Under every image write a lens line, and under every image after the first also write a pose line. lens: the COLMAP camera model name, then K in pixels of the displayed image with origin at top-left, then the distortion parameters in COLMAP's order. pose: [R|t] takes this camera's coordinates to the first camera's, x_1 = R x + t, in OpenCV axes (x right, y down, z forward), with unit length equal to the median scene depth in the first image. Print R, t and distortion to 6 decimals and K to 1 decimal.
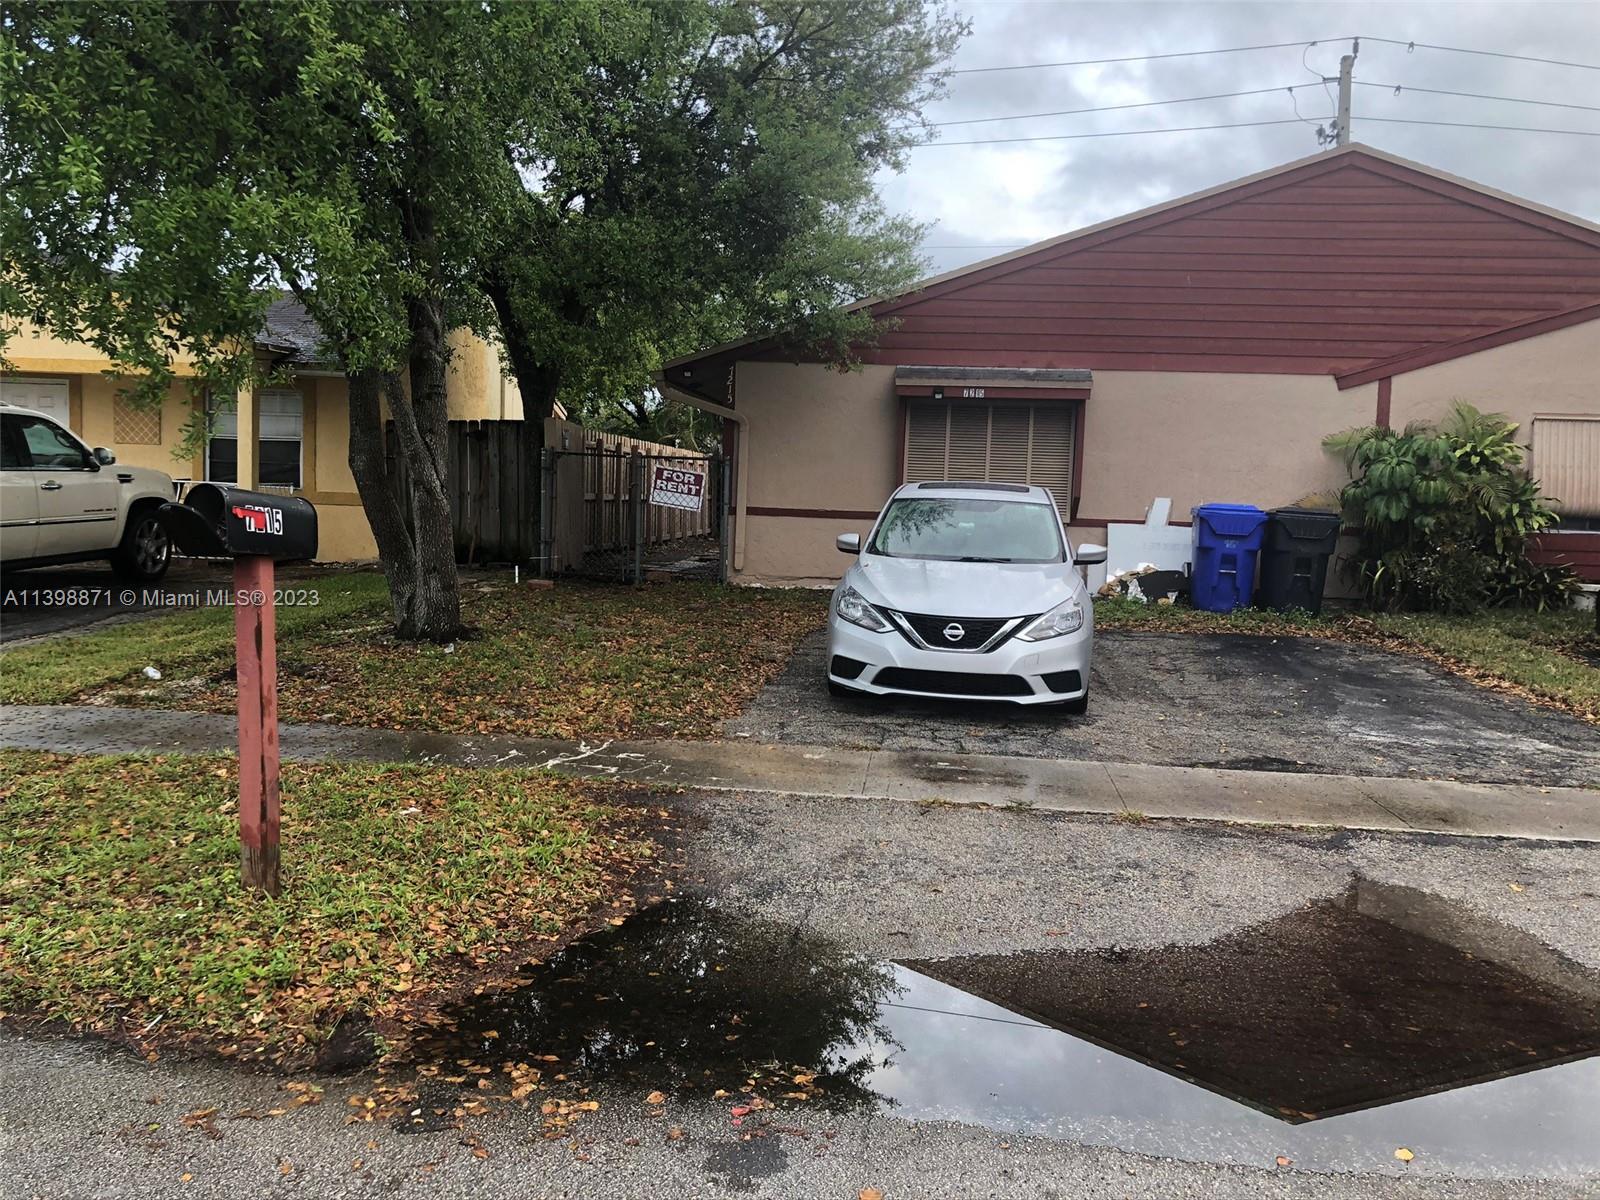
lens RADIAL K [[1325.3, 0, 798.5], [0, 1325.3, 605.4], [0, 0, 1]] dist [0.034575, -0.039584]
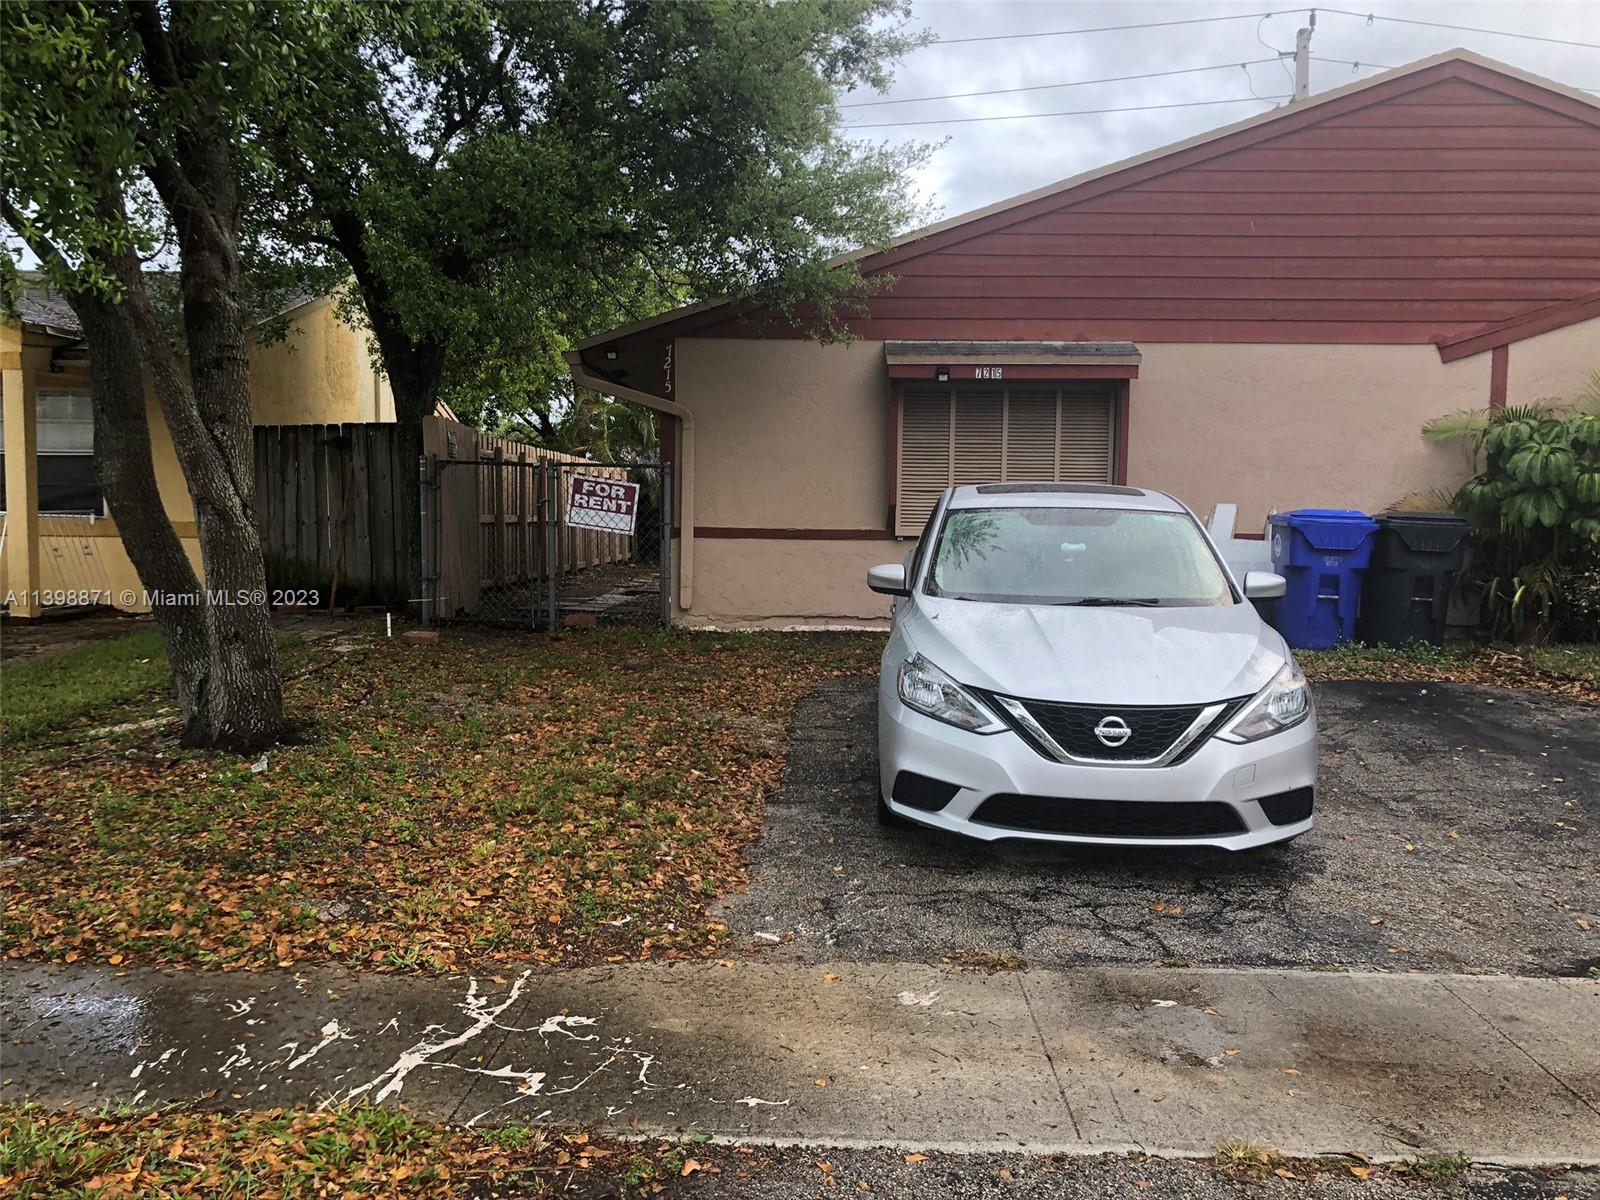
lens RADIAL K [[1325.3, 0, 805.9], [0, 1325.3, 597.4], [0, 0, 1]] dist [0.034575, -0.039584]
pose [[0.996824, -0.027194, 0.074847, -0.036391], [0.028654, 0.999418, -0.018508, -0.019426], [-0.074300, 0.020594, 0.997023, 0.253071]]
